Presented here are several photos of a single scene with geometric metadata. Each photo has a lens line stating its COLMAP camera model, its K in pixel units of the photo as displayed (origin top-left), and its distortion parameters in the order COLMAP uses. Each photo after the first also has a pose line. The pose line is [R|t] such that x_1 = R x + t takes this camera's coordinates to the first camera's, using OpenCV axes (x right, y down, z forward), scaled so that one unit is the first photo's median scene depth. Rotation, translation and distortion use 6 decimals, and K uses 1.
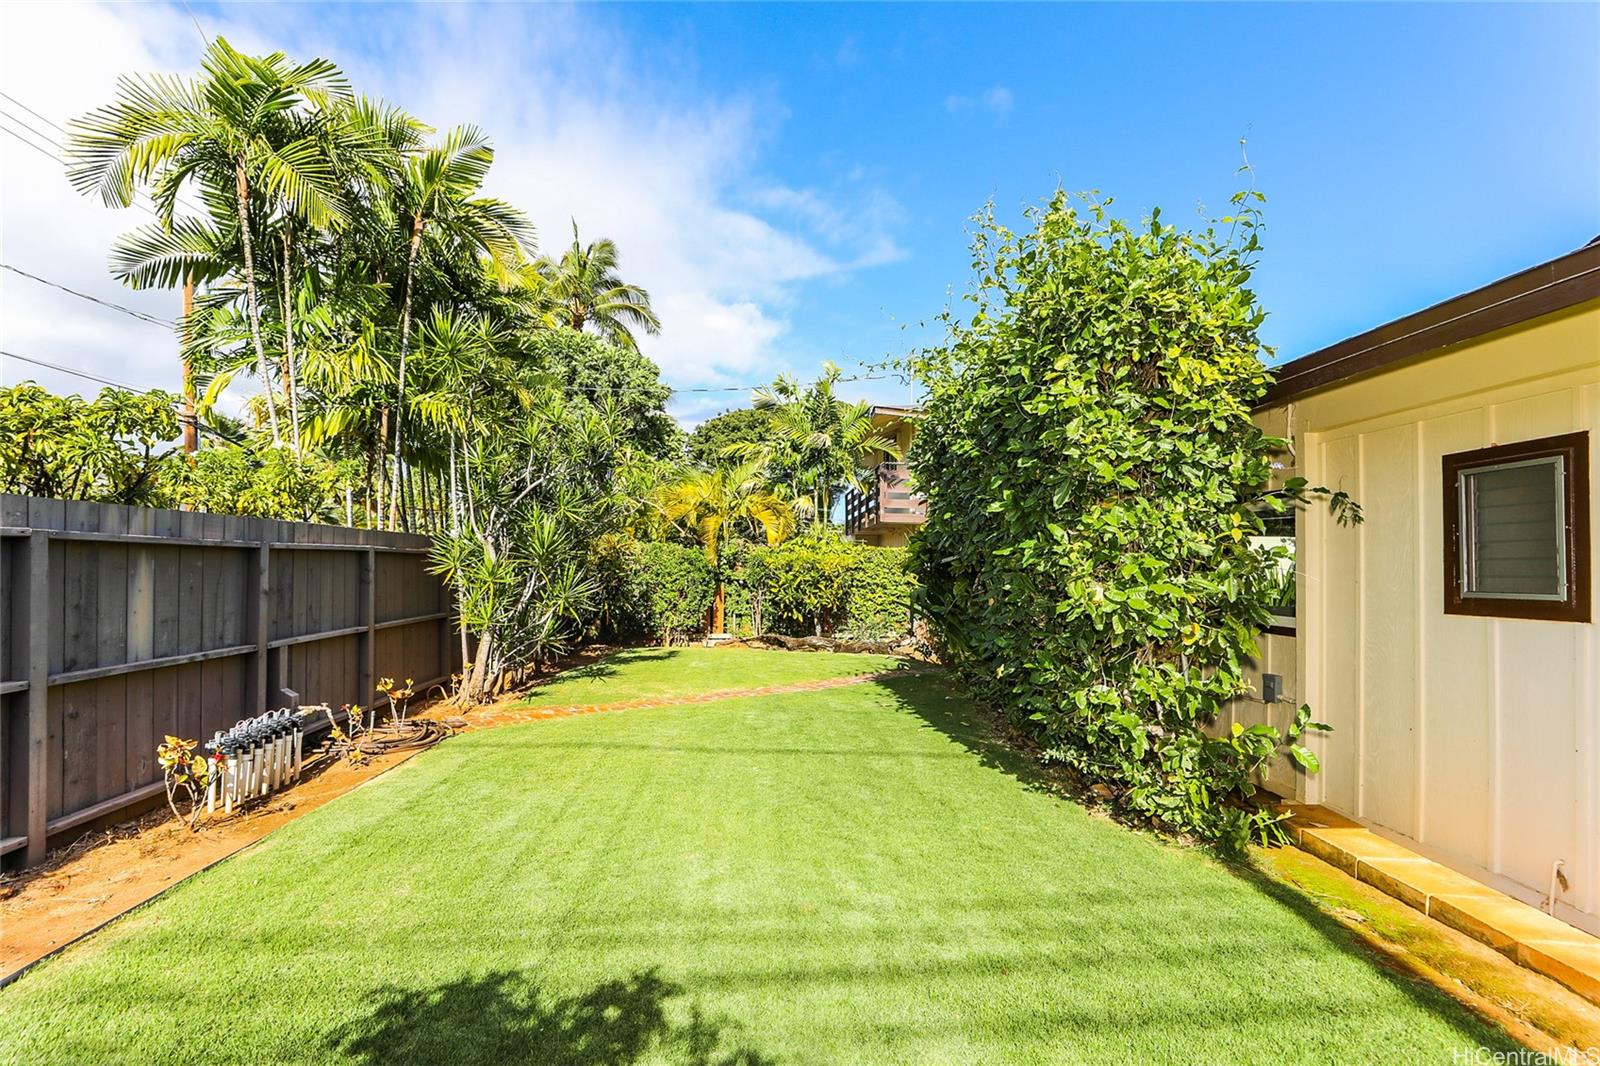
lens RADIAL K [[742.2, 0, 794.6], [0, 742.2, 545.6], [0, 0, 1]] dist [-0.027714, 0.013711]
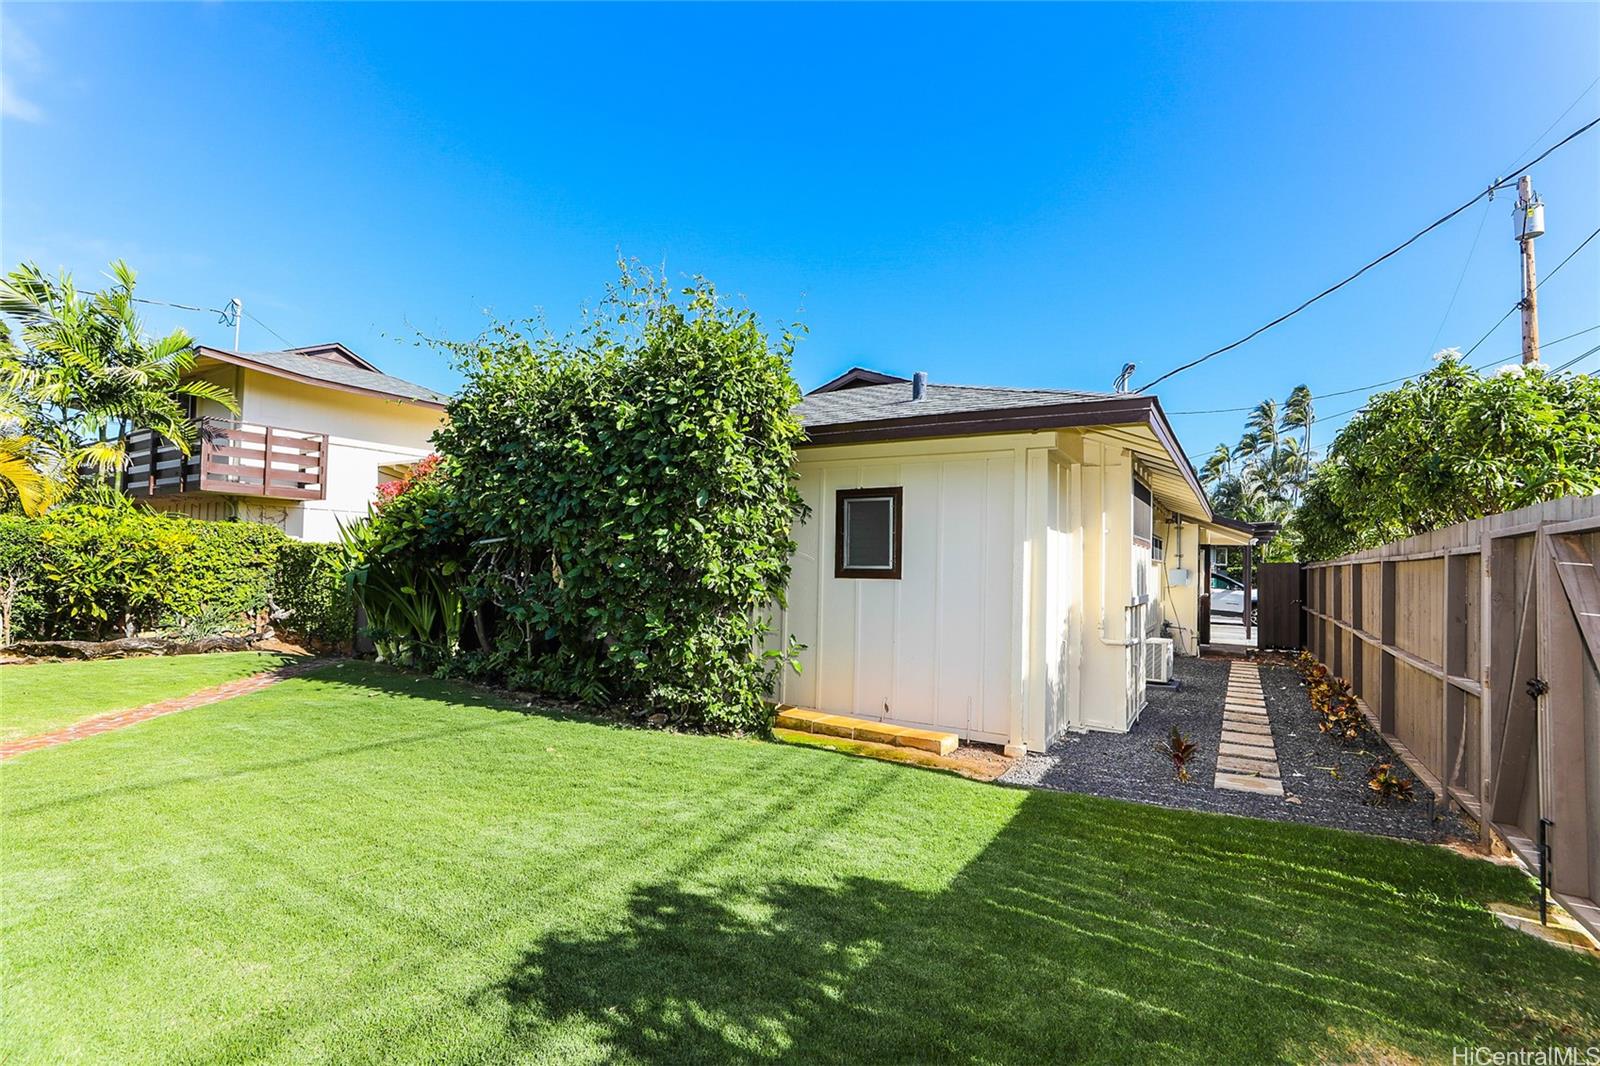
lens RADIAL K [[742.2, 0, 794.6], [0, 742.2, 545.6], [0, 0, 1]] dist [-0.027714, 0.013711]
pose [[0.544962, 0.012666, 0.838365, -0.667220], [-0.033385, 0.999421, 0.006602, 0.004329], [-0.837796, -0.031587, 0.545069, 0.091944]]
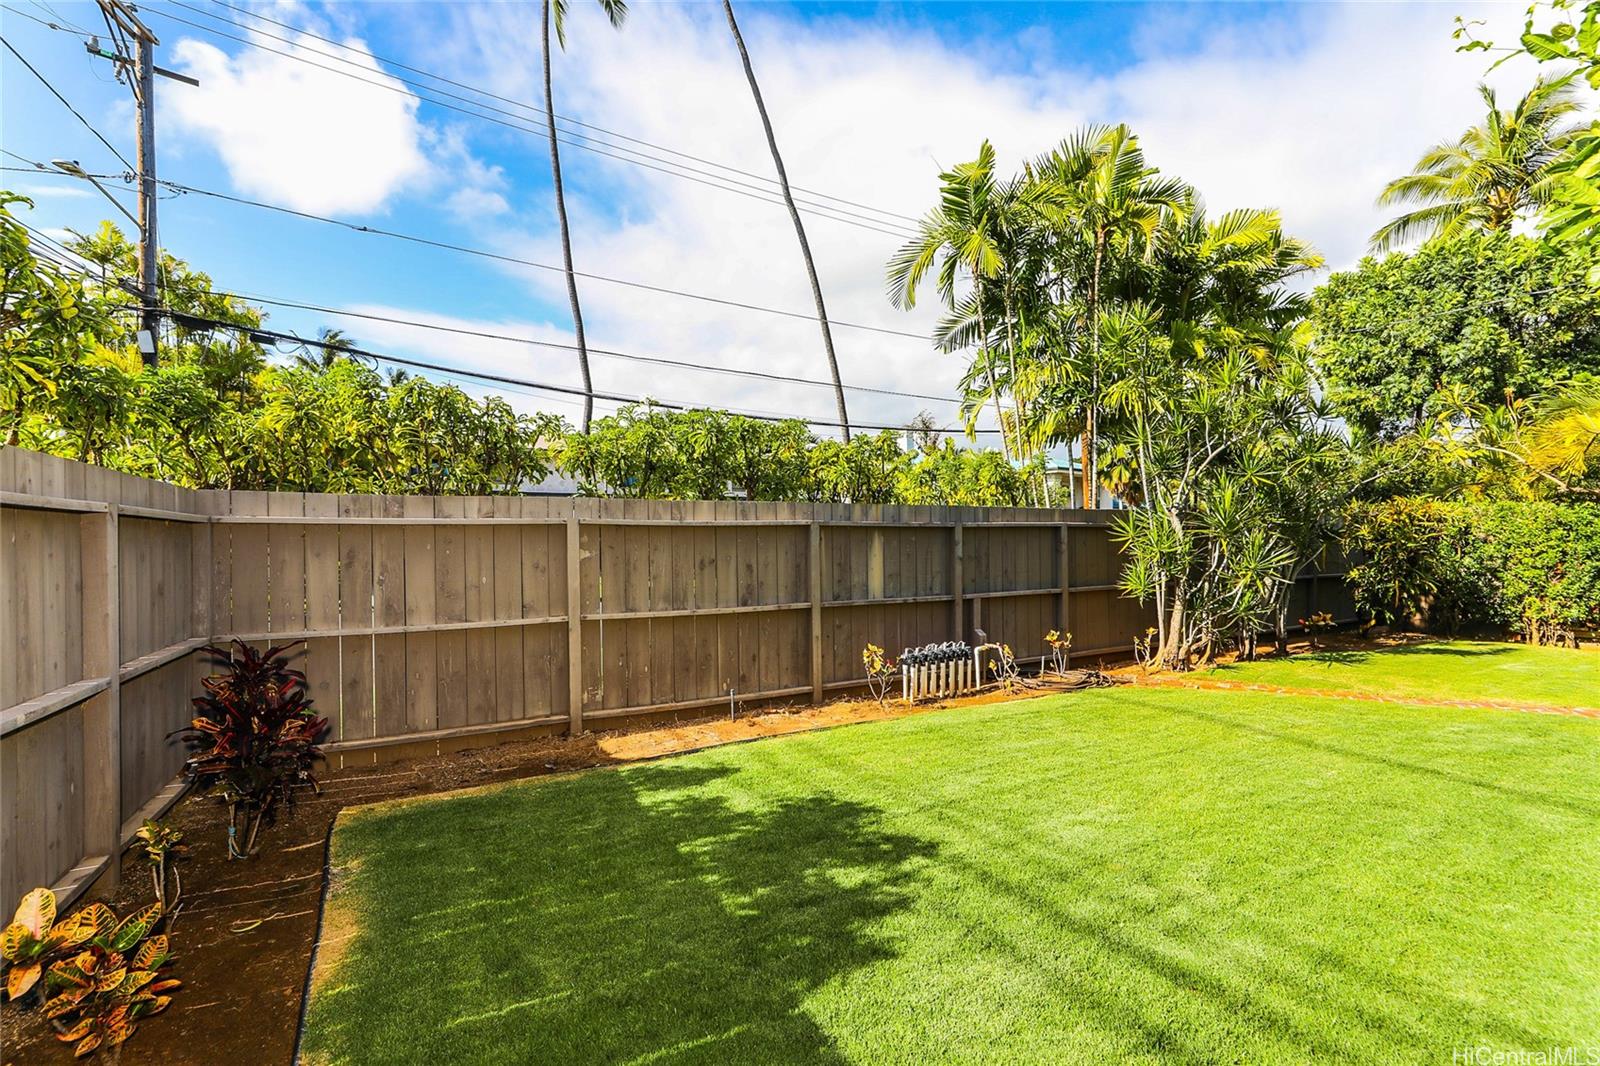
lens RADIAL K [[766.9, 0, 812.3], [0, 766.9, 532.1], [0, 0, 1]] dist [-0.025892, 0.017065]
pose [[0.428601, -0.028275, -0.903051, 0.581944], [0.038706, 0.999167, -0.012914, 0.025991], [0.902664, -0.029419, 0.429338, 0.147809]]
